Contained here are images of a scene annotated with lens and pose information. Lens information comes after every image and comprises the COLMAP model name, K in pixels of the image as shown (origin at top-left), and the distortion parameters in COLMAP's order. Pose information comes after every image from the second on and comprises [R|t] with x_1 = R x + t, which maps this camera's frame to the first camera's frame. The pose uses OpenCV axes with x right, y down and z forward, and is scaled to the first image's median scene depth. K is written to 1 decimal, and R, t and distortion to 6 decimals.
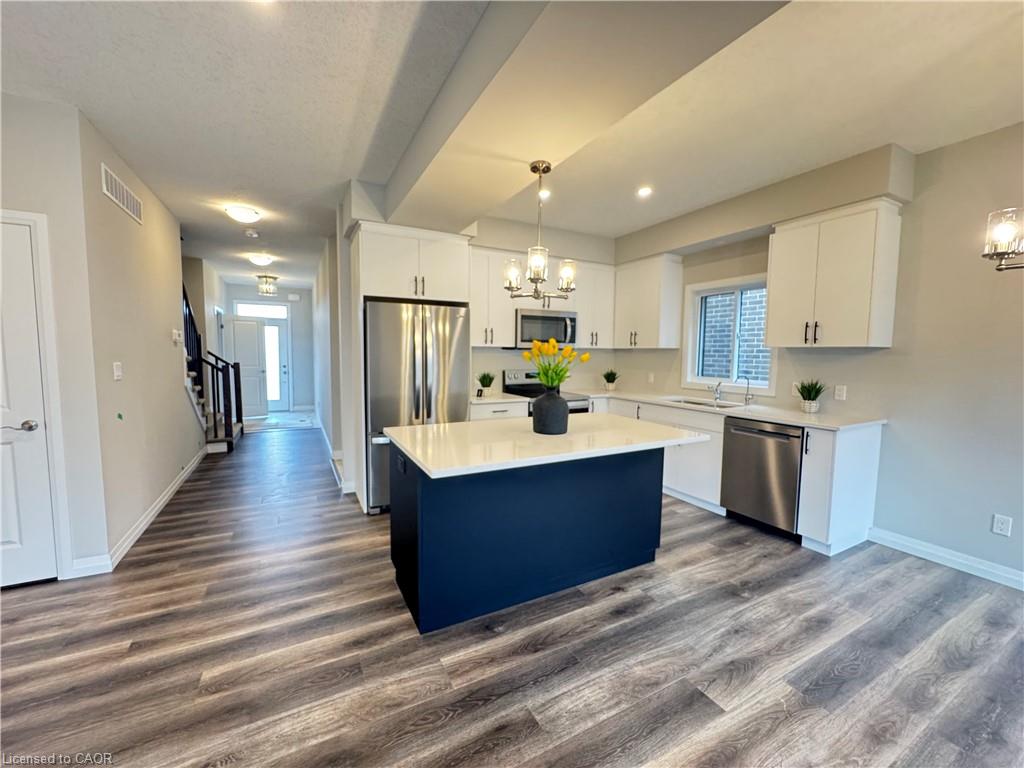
lens RADIAL K [[410.6, 0, 510.6], [0, 410.6, 384.3], [0, 0, 1]] dist [-0.005440, 0.000583]
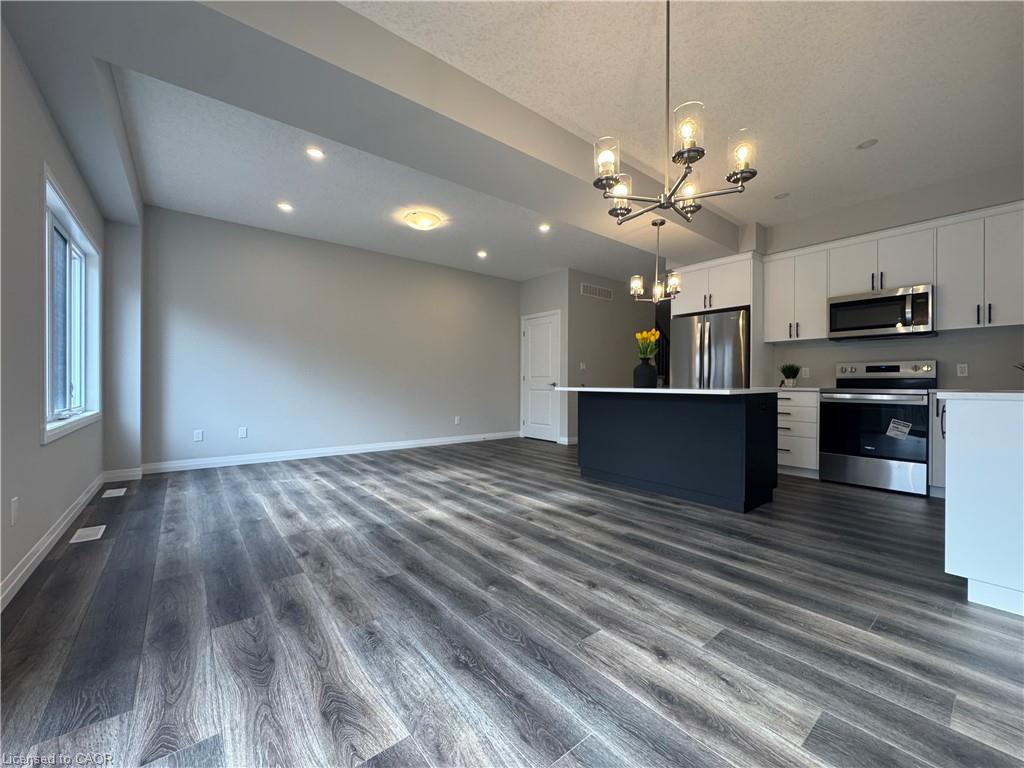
lens RADIAL K [[410.6, 0, 516.2], [0, 410.6, 382.1], [0, 0, 1]] dist [-0.005440, 0.000583]
pose [[0.197846, -0.012129, -0.980158, 0.995362], [-0.077048, 0.996637, -0.027885, 0.118979], [0.977200, 0.081036, 0.196247, 0.121706]]
